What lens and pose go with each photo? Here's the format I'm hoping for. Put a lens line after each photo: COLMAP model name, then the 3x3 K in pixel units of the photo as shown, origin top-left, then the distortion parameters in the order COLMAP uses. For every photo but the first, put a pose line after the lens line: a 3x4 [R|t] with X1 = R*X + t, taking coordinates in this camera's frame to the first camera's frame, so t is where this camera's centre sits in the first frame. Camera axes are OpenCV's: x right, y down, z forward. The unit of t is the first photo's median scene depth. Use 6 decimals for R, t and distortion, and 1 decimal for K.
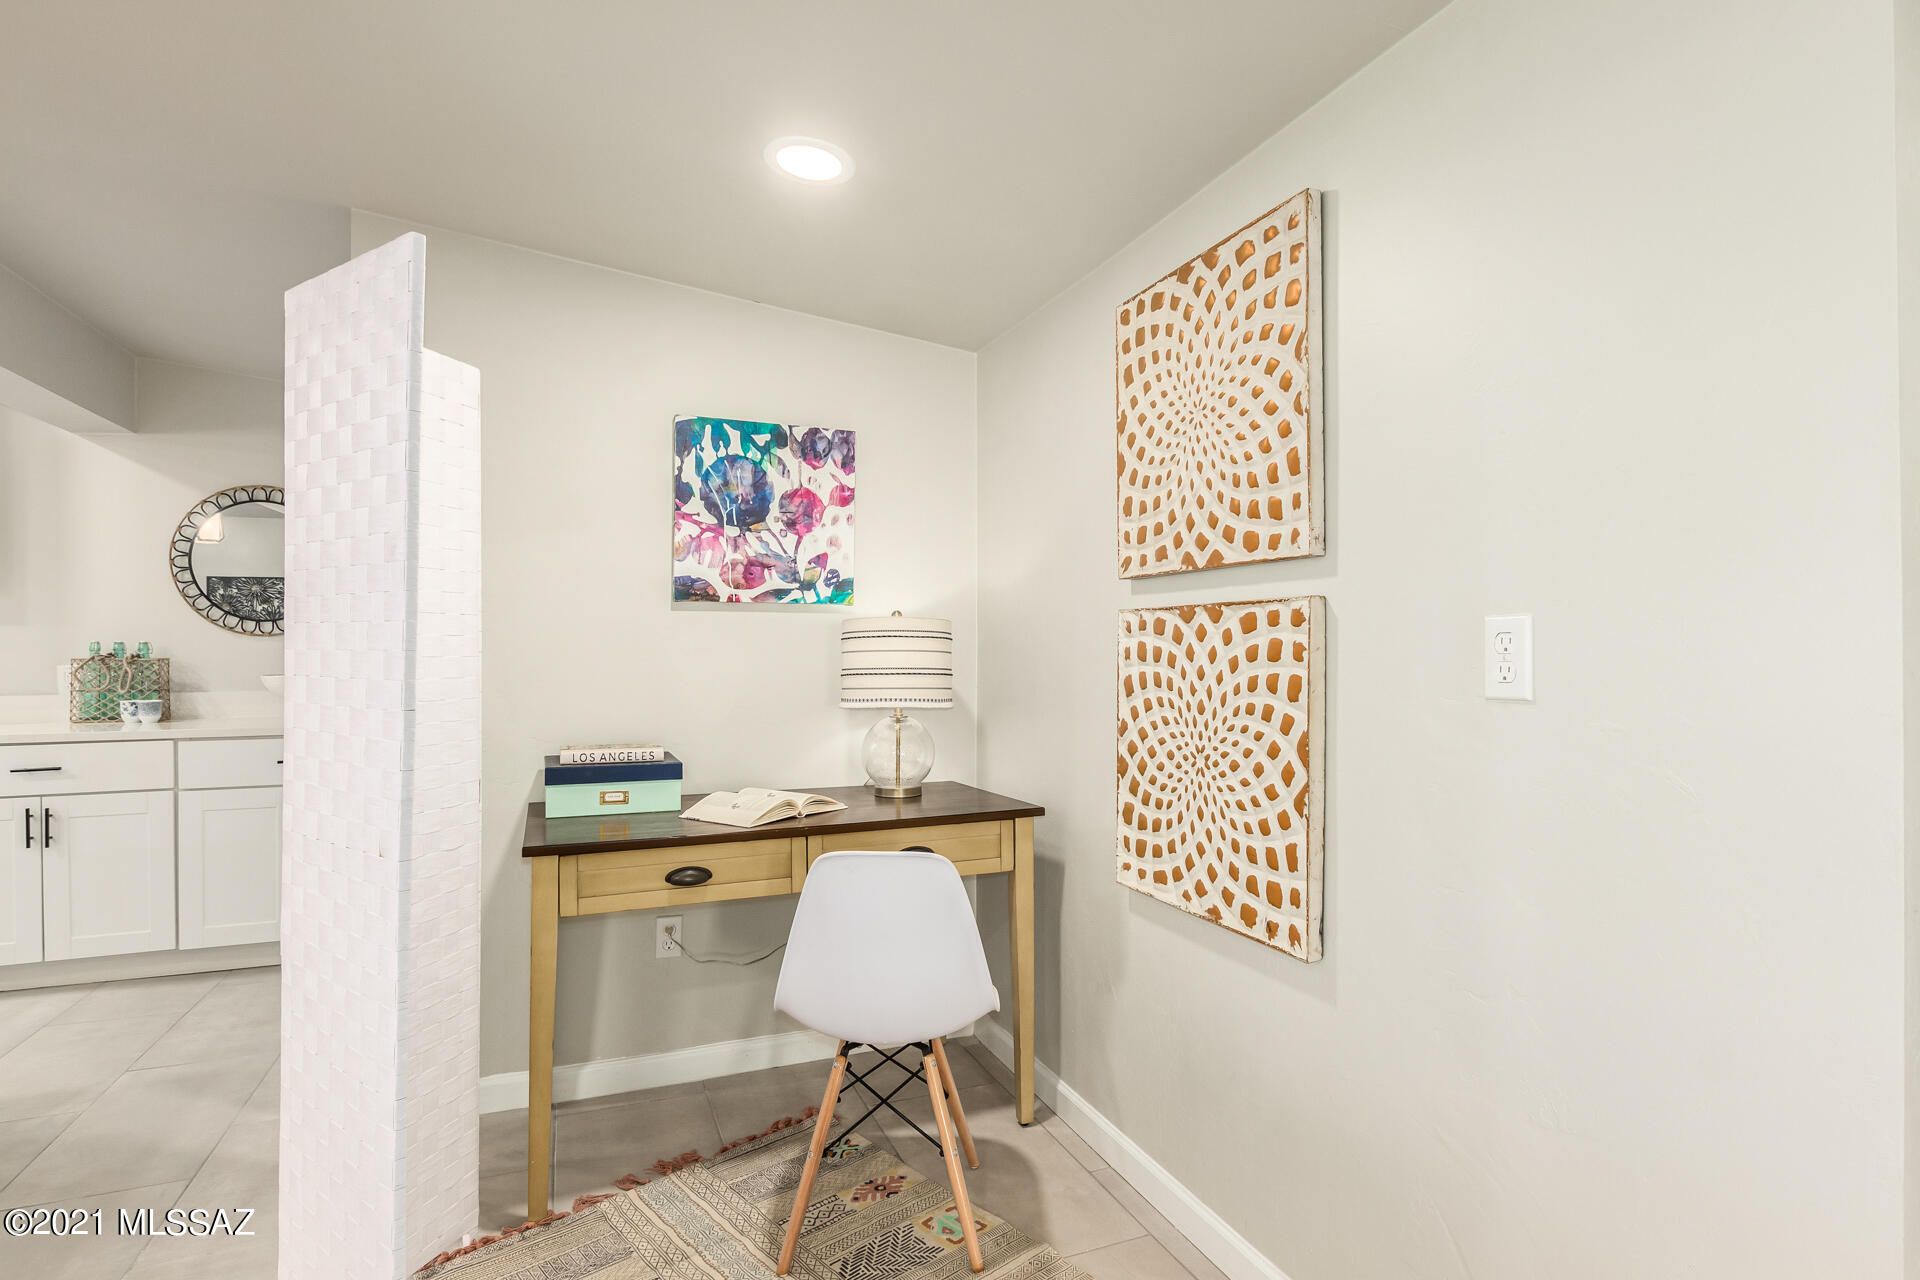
lens RADIAL K [[978.0, 0, 954.6], [0, 978.0, 650.6], [0, 0, 1]] dist [0.002343, 0.000294]
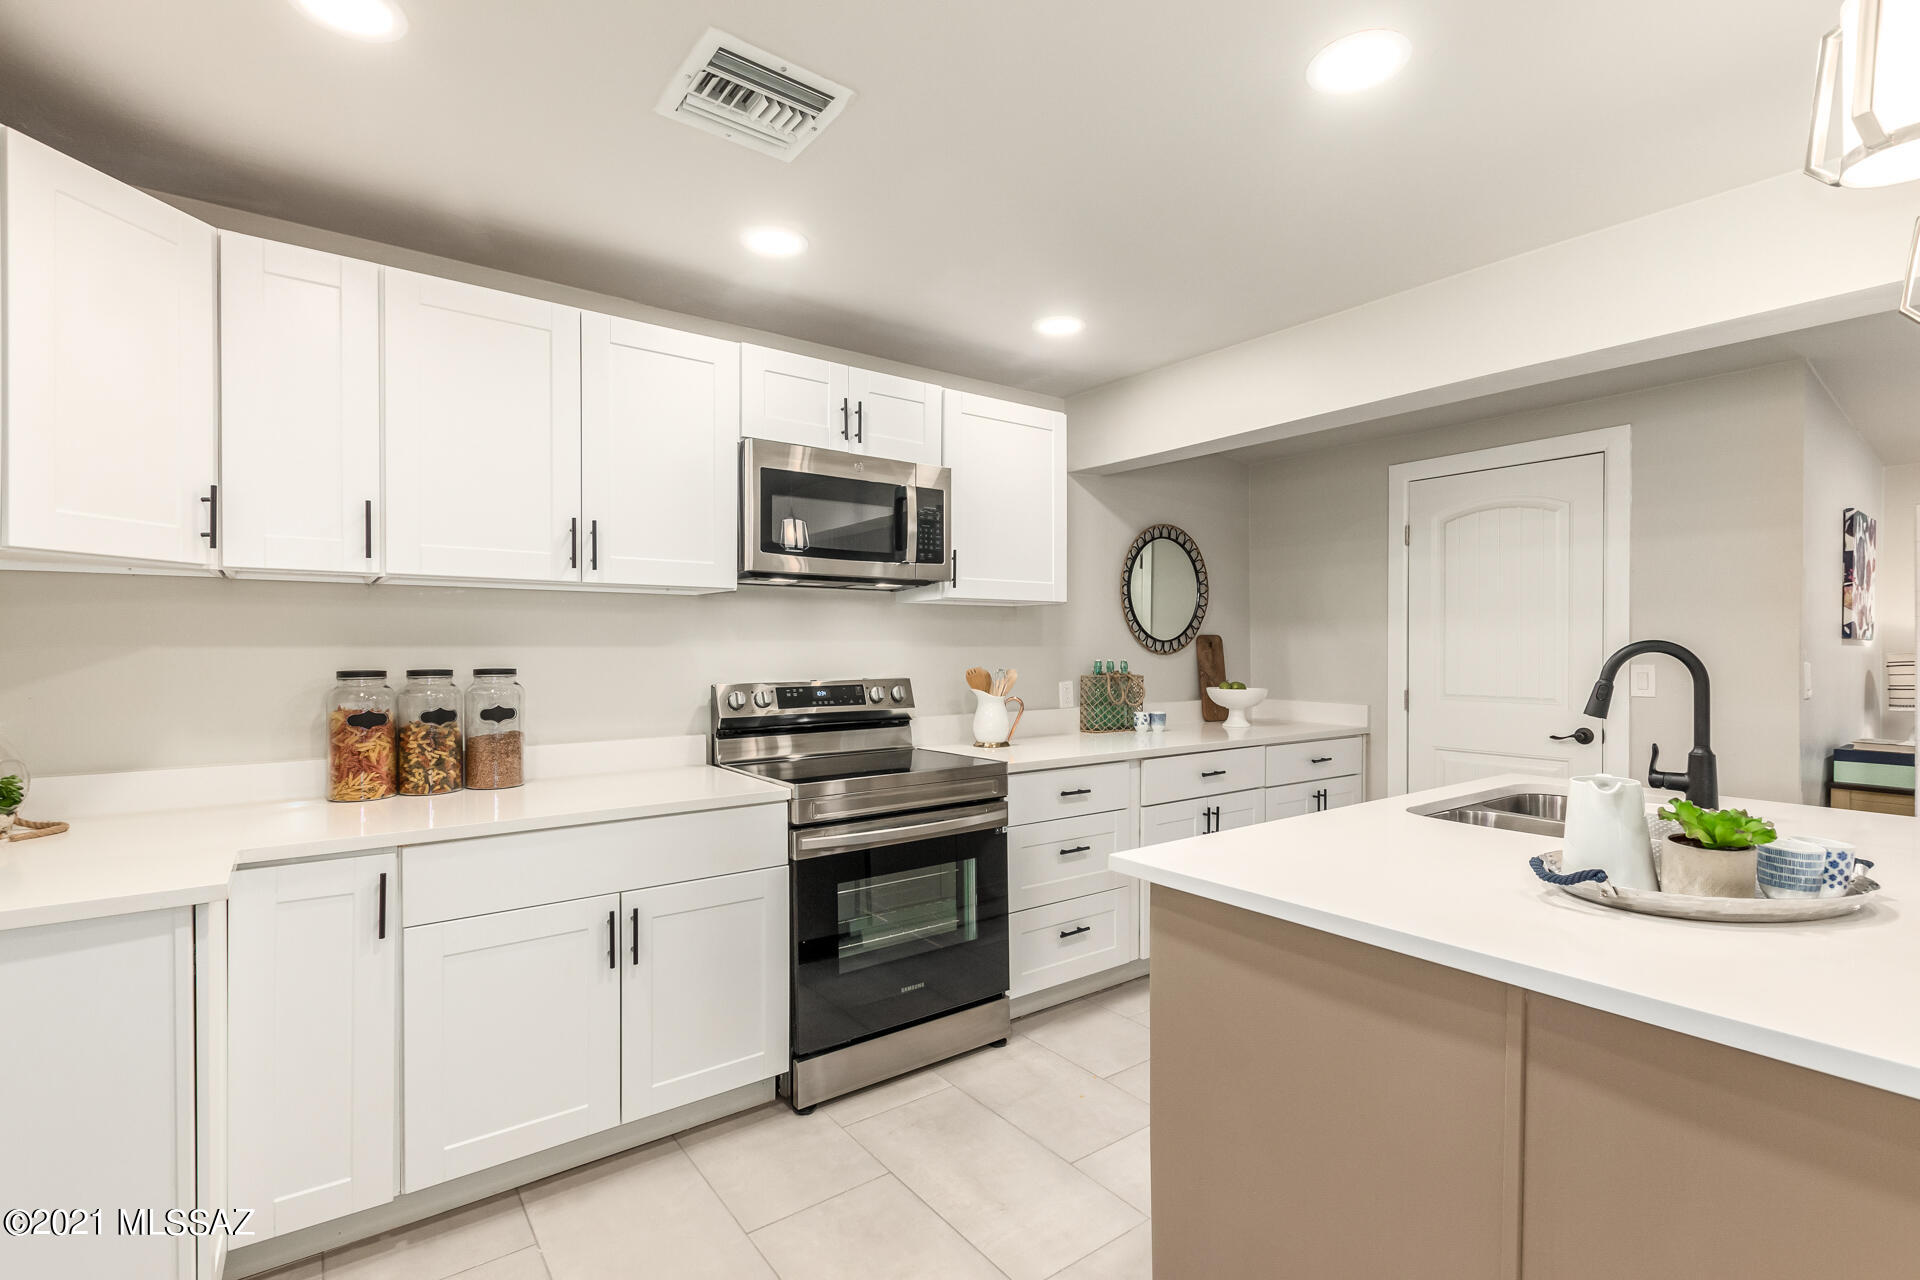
lens RADIAL K [[877.9, 0, 960.4], [0, 877.9, 646.8], [0, 0, 1]] dist [-0.002449, 0.000419]
pose [[0.965576, 0.003027, 0.260105, -1.225766], [-0.002659, 0.999995, -0.001765, -0.021739], [-0.260109, 0.001012, 0.965579, 0.062954]]
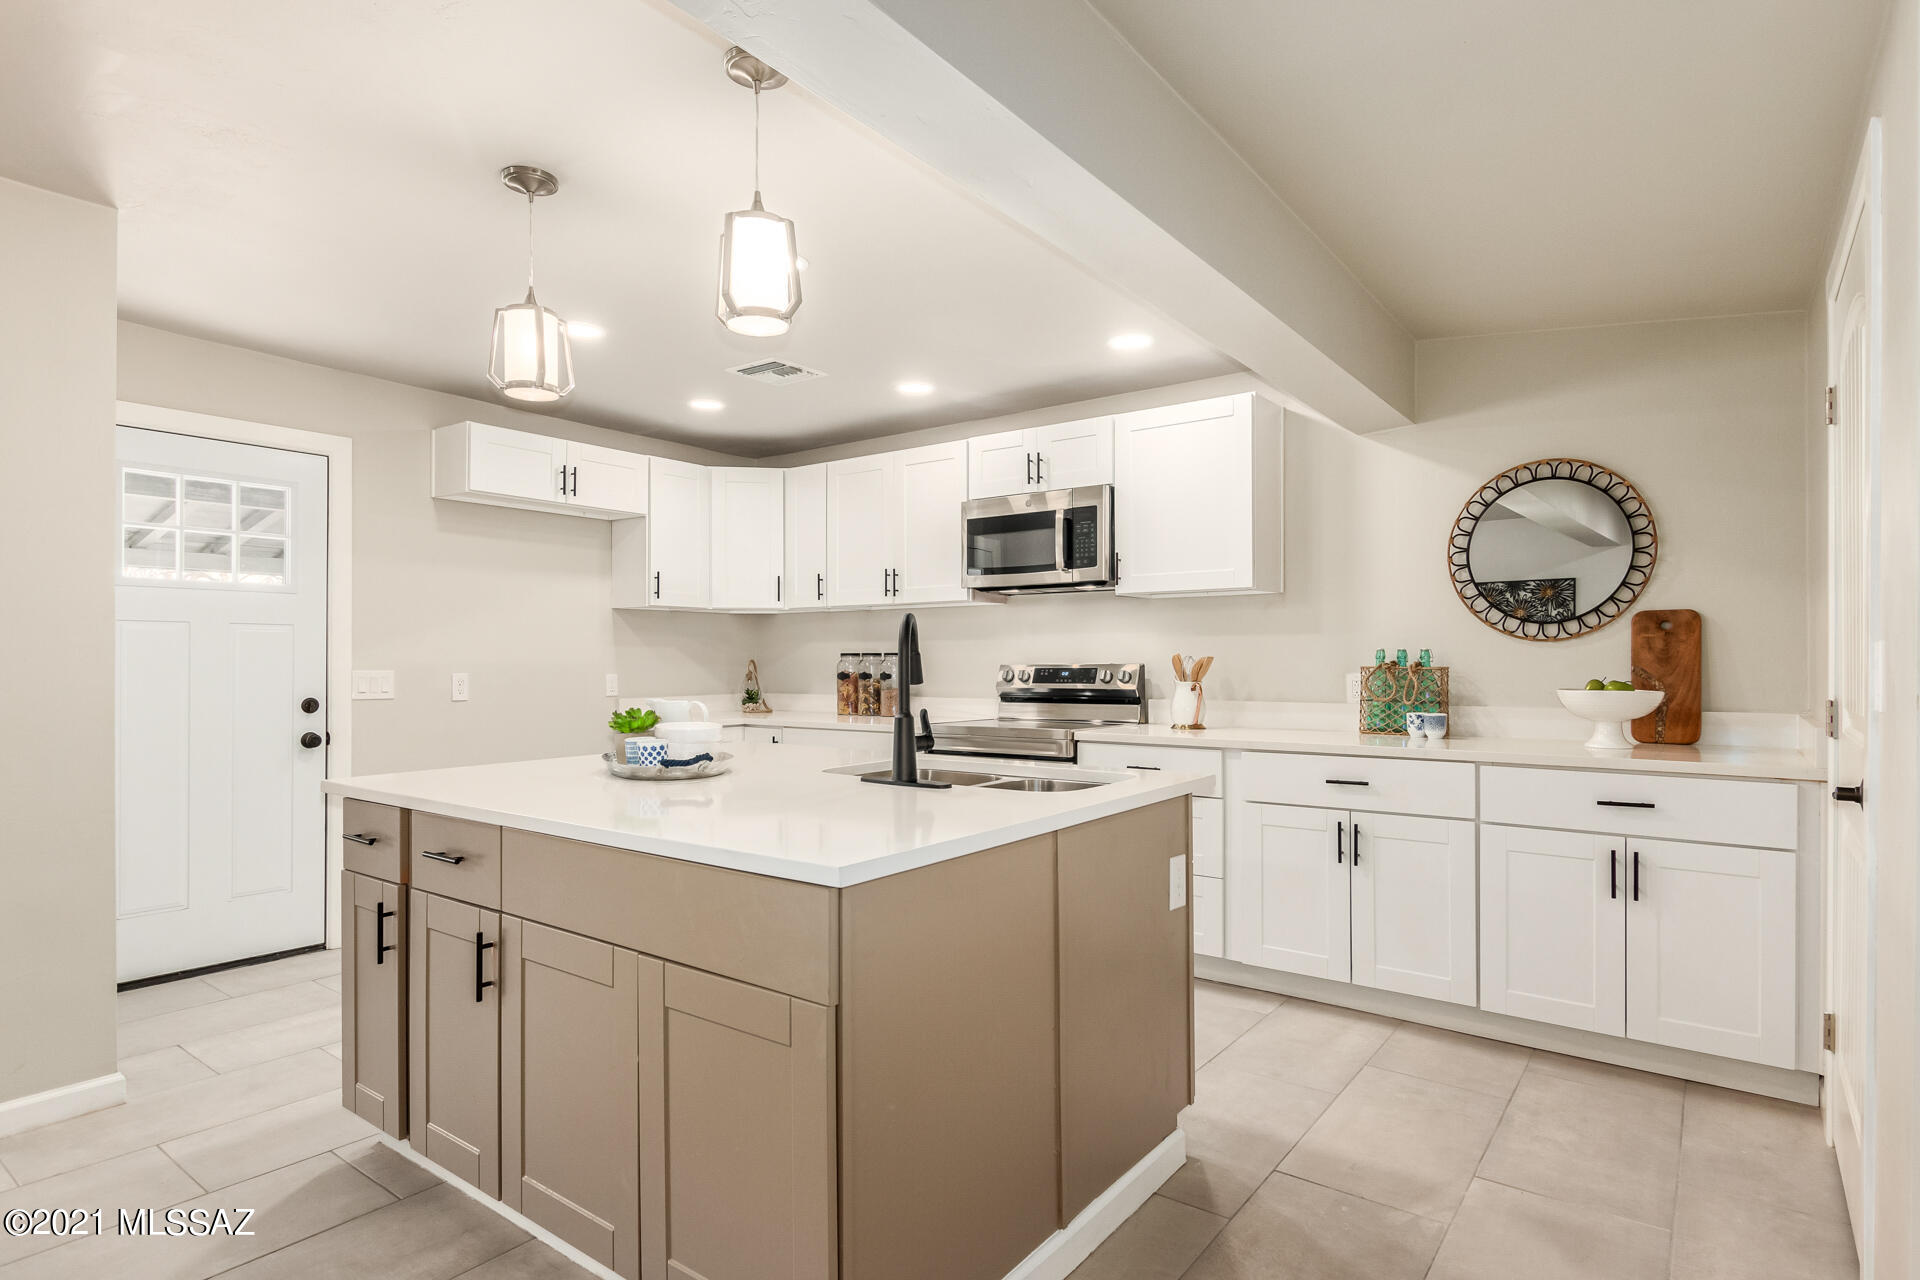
lens RADIAL K [[1016.0, 0, 962.6], [0, 1016.0, 654.4], [0, 0, 1]] dist [0.000585, 0.000019]
pose [[0.517595, -0.002734, -0.855621, -0.230279], [-0.001345, 0.999991, -0.004009, 0.000332], [0.855624, 0.003225, 0.517587, 0.133947]]
